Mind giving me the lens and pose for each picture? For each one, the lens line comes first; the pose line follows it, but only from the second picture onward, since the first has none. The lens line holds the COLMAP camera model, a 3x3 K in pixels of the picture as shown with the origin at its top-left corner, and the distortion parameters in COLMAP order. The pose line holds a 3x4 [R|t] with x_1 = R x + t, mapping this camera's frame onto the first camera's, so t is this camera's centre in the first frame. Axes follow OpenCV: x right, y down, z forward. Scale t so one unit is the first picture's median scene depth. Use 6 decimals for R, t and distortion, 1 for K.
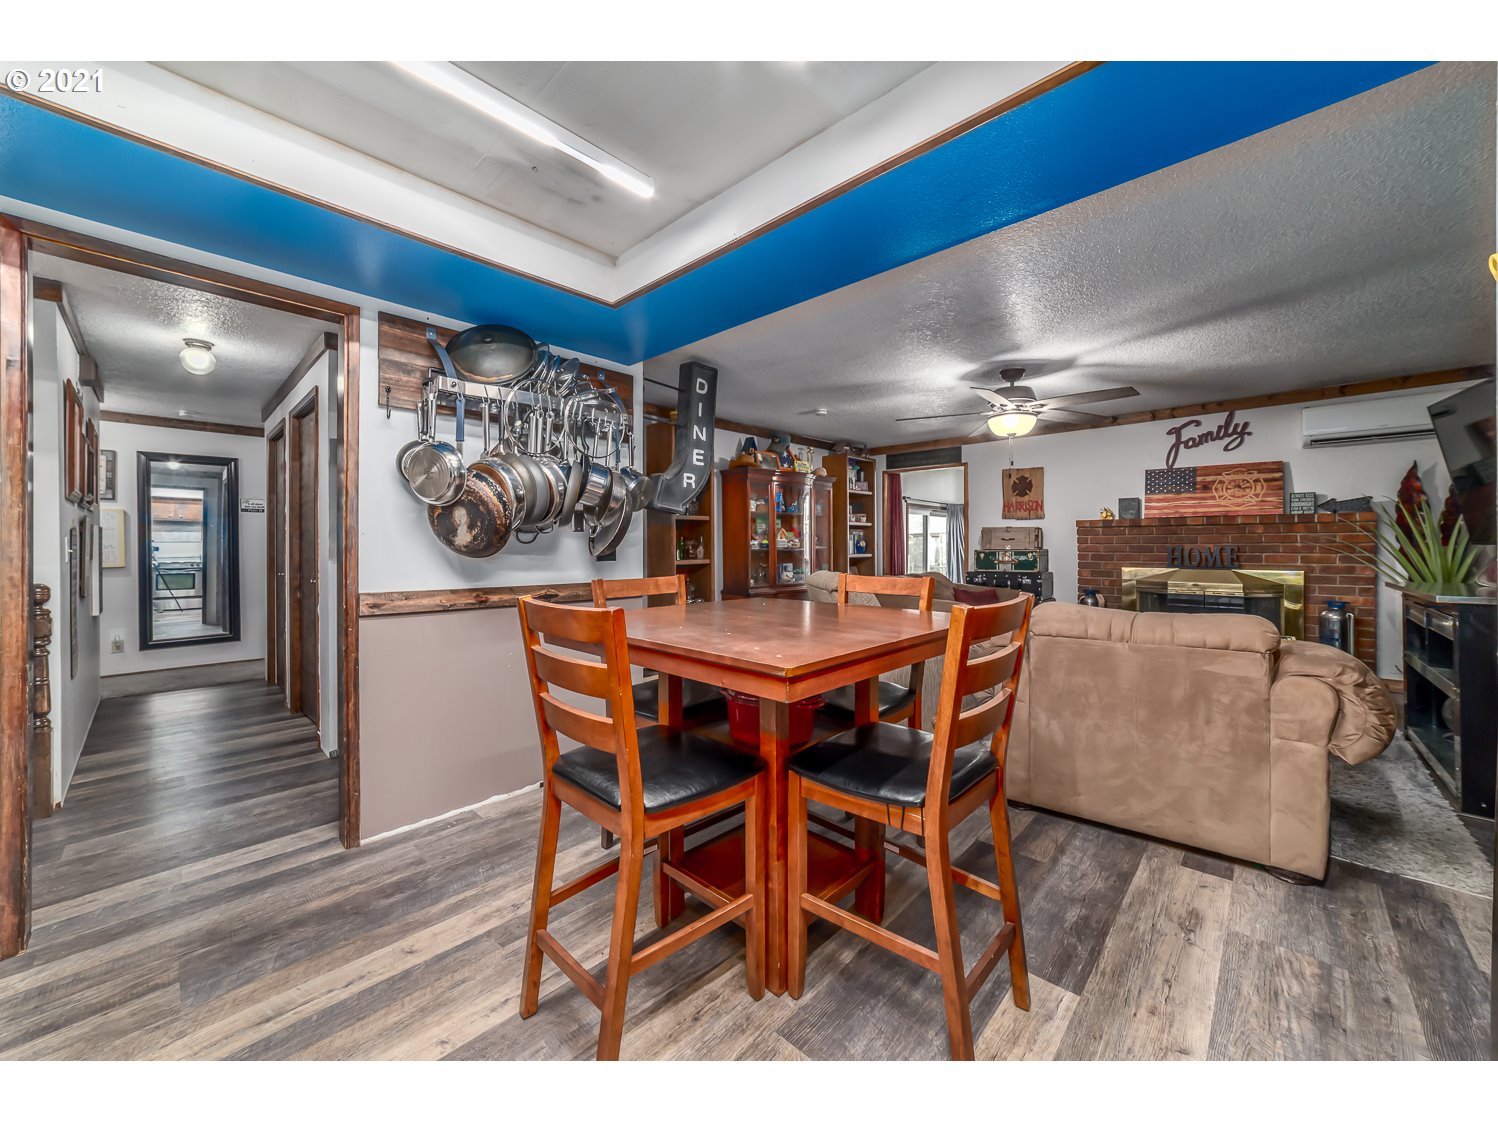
lens RADIAL K [[571.0, 0, 740.4], [0, 571.0, 543.2], [0, 0, 1]] dist [-0.021251, 0.007755]
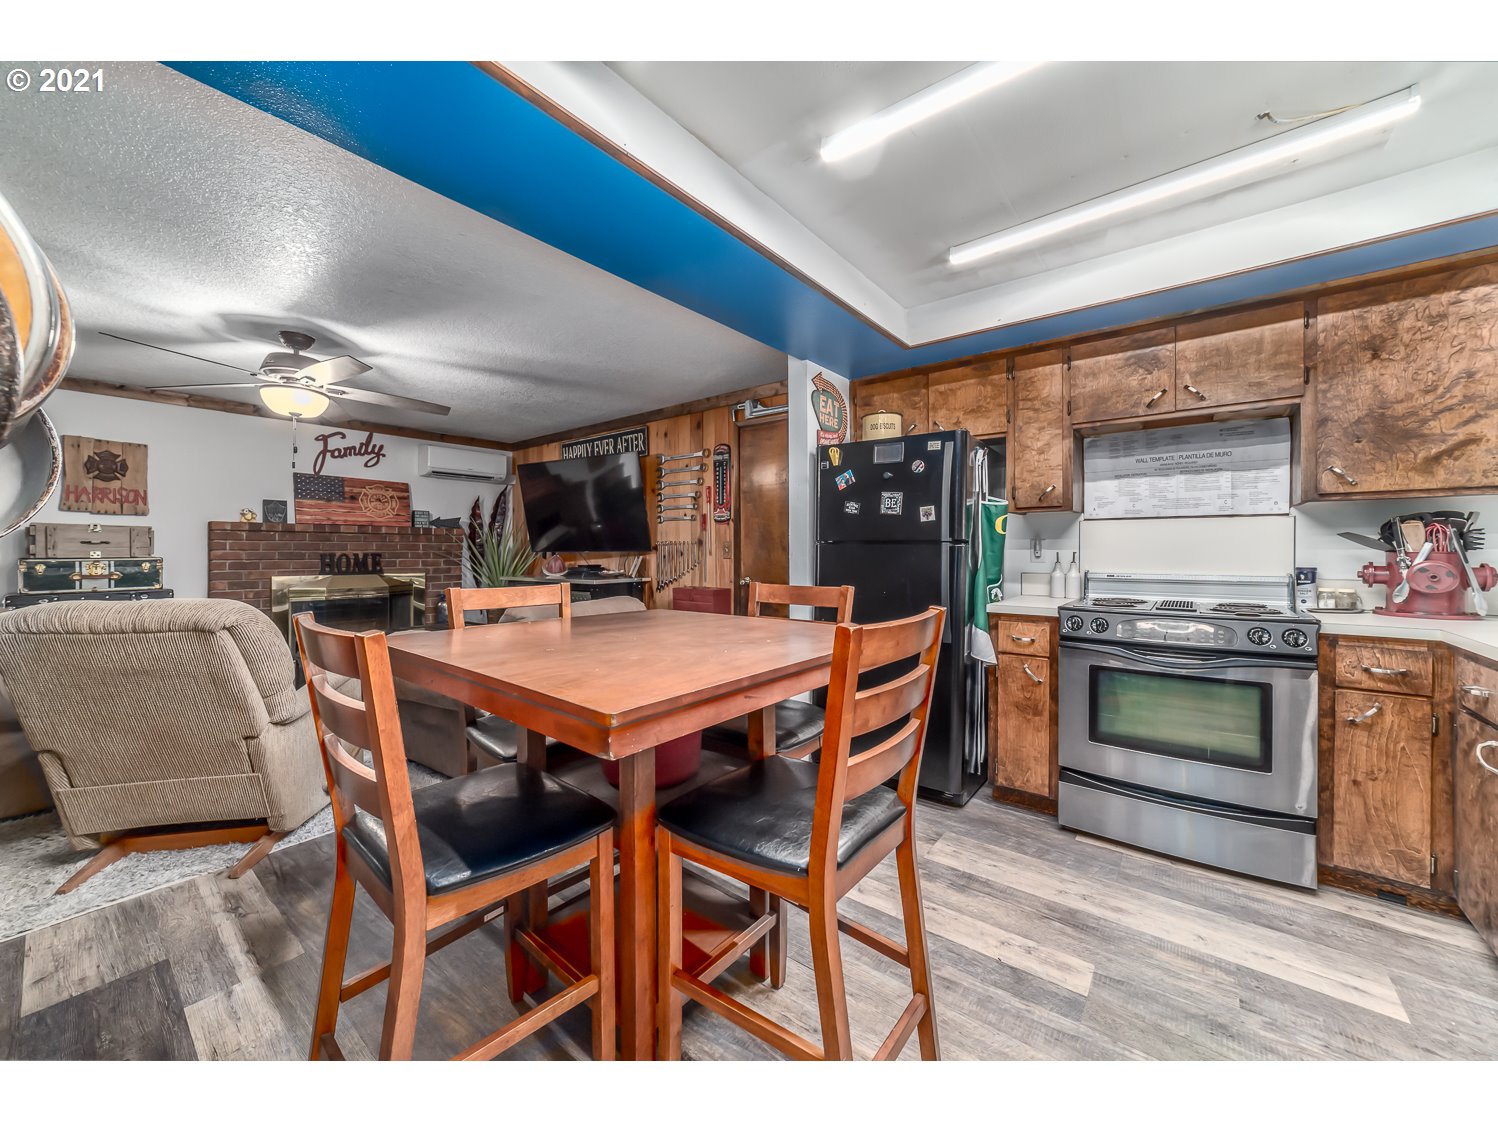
lens RADIAL K [[571.0, 0, 741.1], [0, 571.0, 553.2], [0, 0, 1]] dist [-0.021251, 0.007755]
pose [[-0.086689, -0.001271, 0.996235, -0.305977], [-0.003809, 0.999992, 0.000944, 0.002007], [-0.996228, -0.003713, -0.086694, 0.358425]]
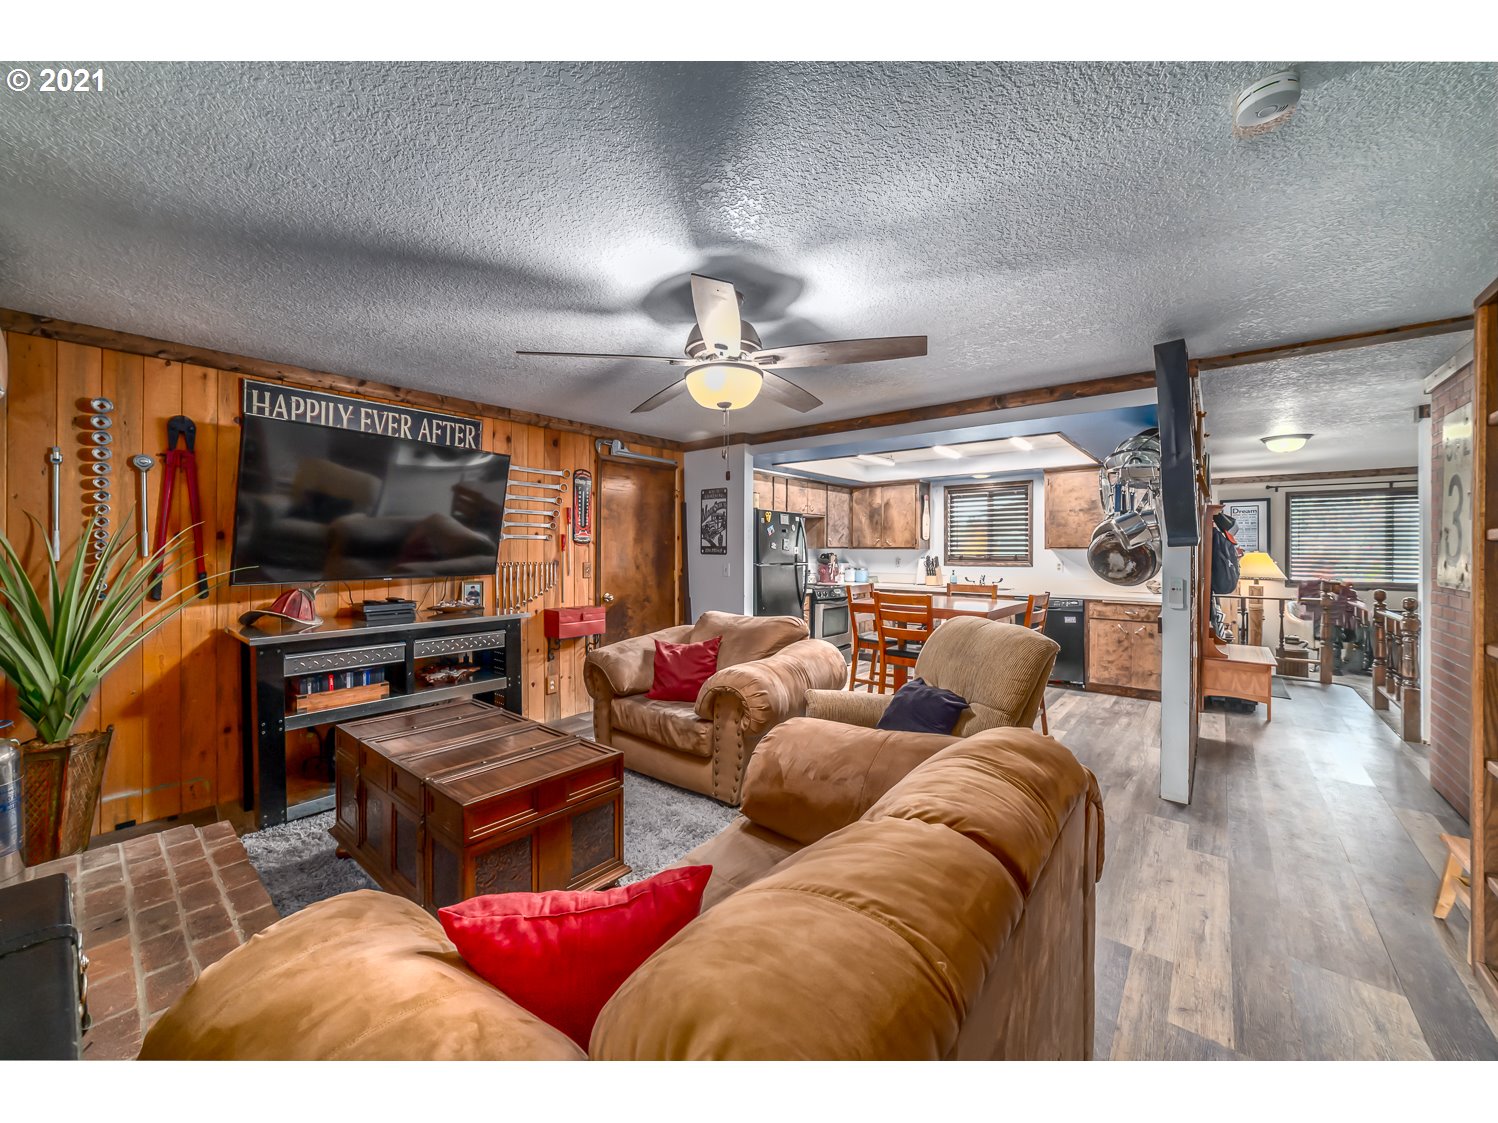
lens RADIAL K [[571.0, 0, 748.1], [0, 571.0, 554.4], [0, 0, 1]] dist [-0.021251, 0.007755]
pose [[-0.997835, 0.001640, -0.065740, 0.396316], [0.001518, 0.999997, 0.001908, -0.030378], [0.065743, 0.001804, -0.997835, 1.293390]]
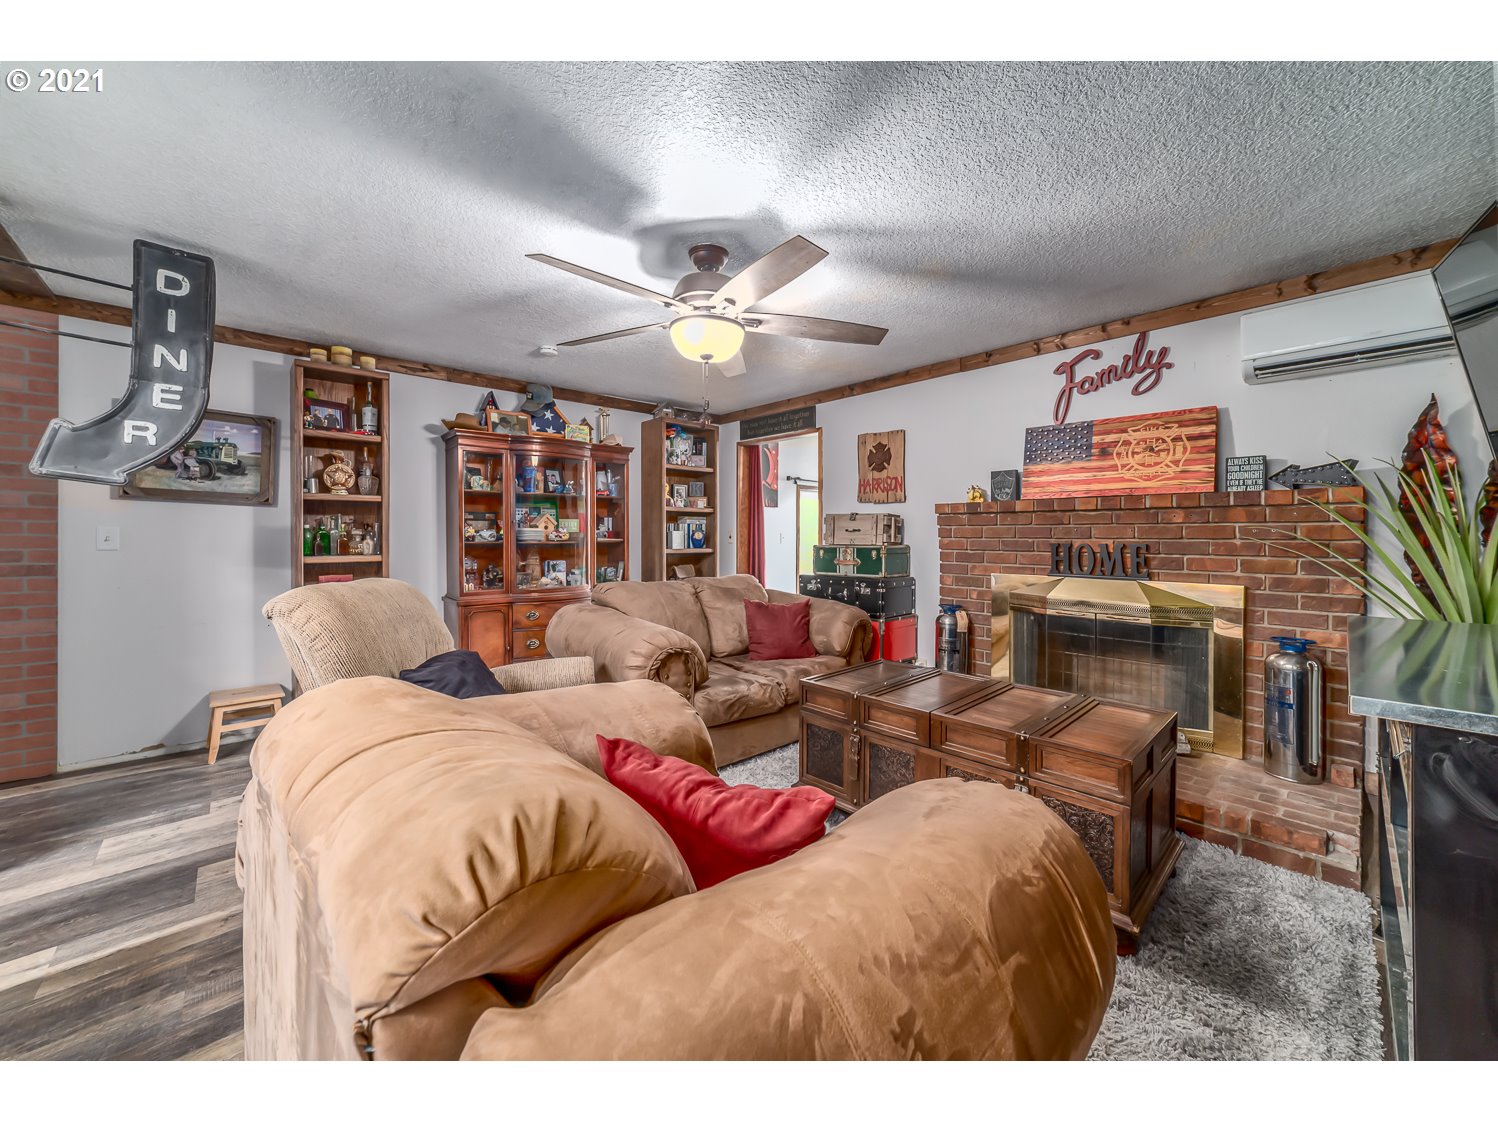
lens RADIAL K [[571.0, 0, 740.1], [0, 571.0, 536.0], [0, 0, 1]] dist [-0.021251, 0.007755]
pose [[0.997504, 0.006270, -0.070332, 0.452251], [-0.005980, 0.999973, 0.004326, -0.002890], [0.070357, -0.003894, 0.997514, 0.322072]]
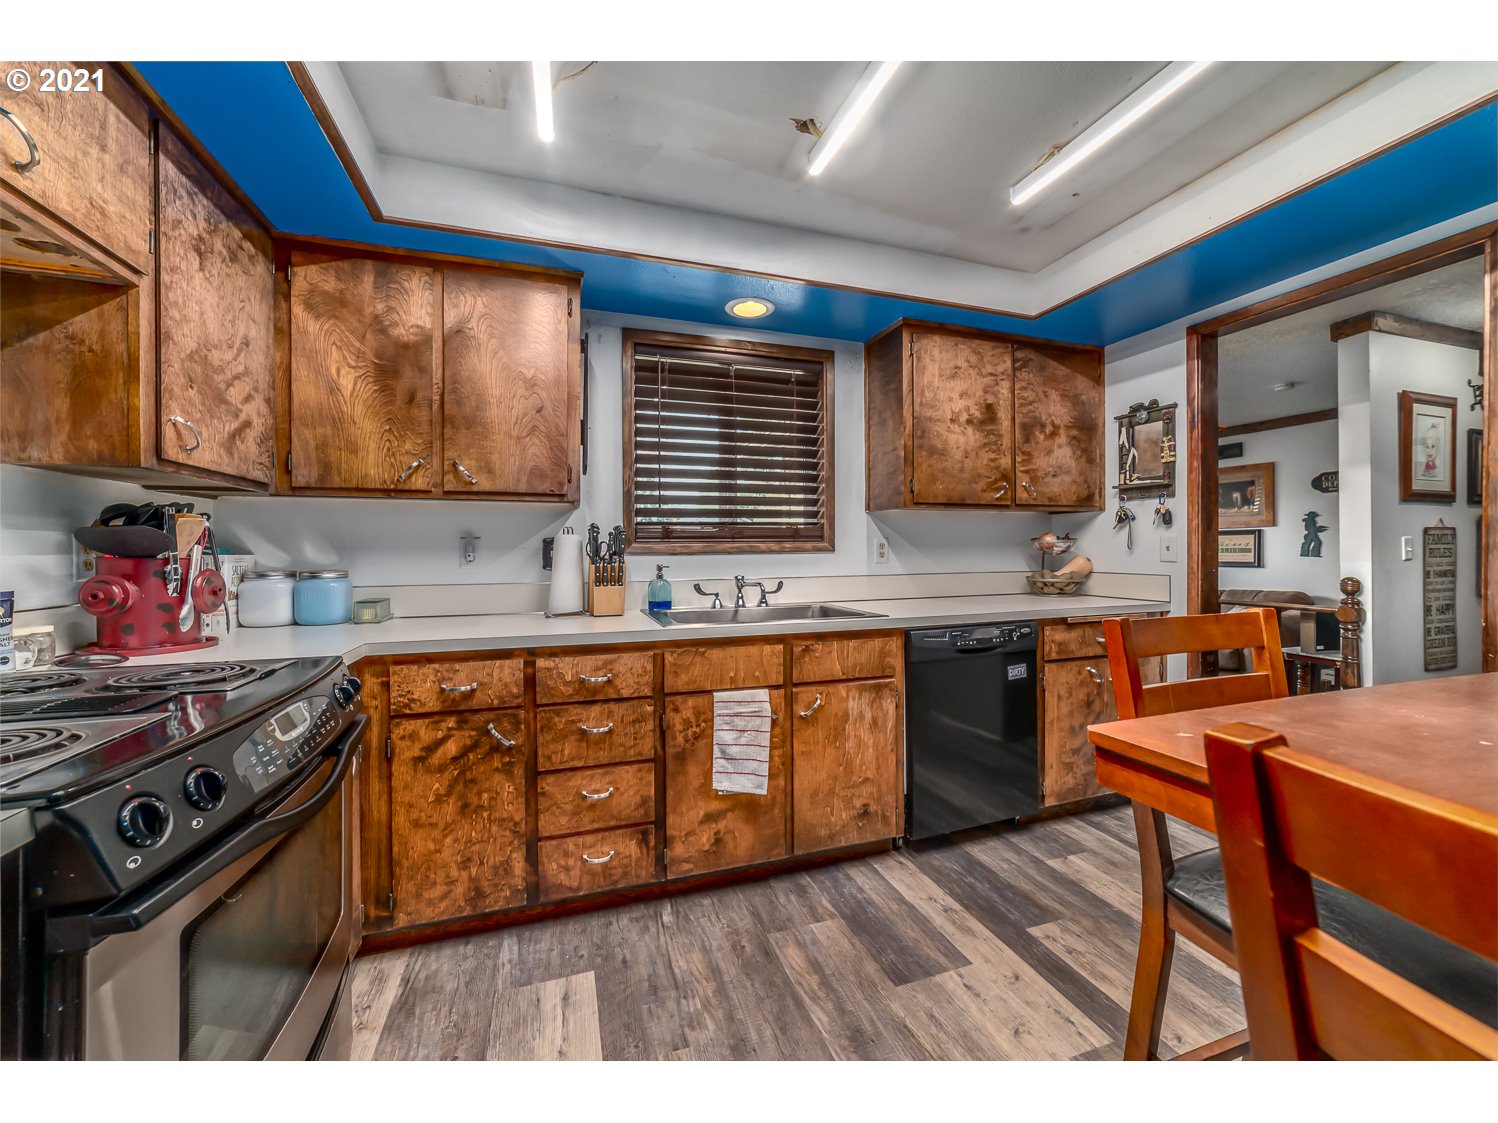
lens RADIAL K [[571.0, 0, 736.2], [0, 571.0, 555.3], [0, 0, 1]] dist [-0.021251, 0.007755]
pose [[-0.471173, 0.013594, -0.881936, 0.206439], [0.012845, 0.999881, 0.008550, -0.000660], [0.881947, -0.007300, -0.471292, 0.217750]]
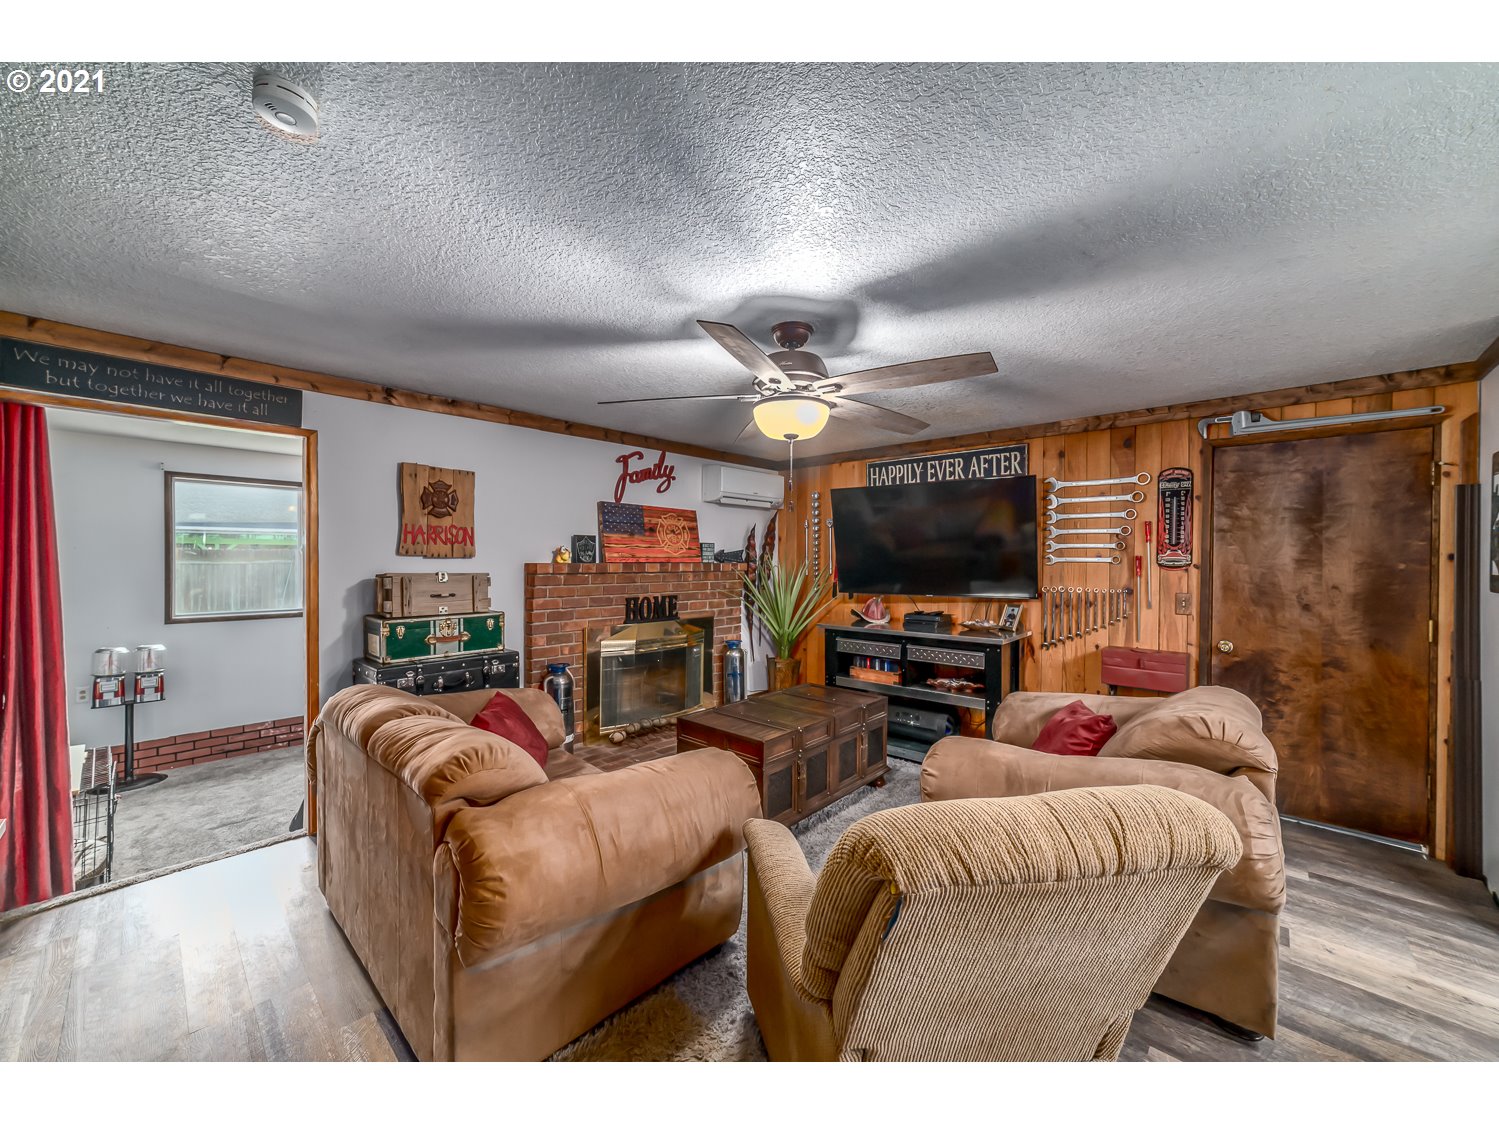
lens RADIAL K [[571.4, 0, 741.7], [0, 571.4, 568.6], [0, 0, 1]] dist [-0.021251, 0.007755]
pose [[-0.018655, -0.014851, 0.999716, -0.090048], [-0.008656, 0.999855, 0.014691, -0.051785], [-0.999789, -0.008380, -0.018781, 0.868352]]
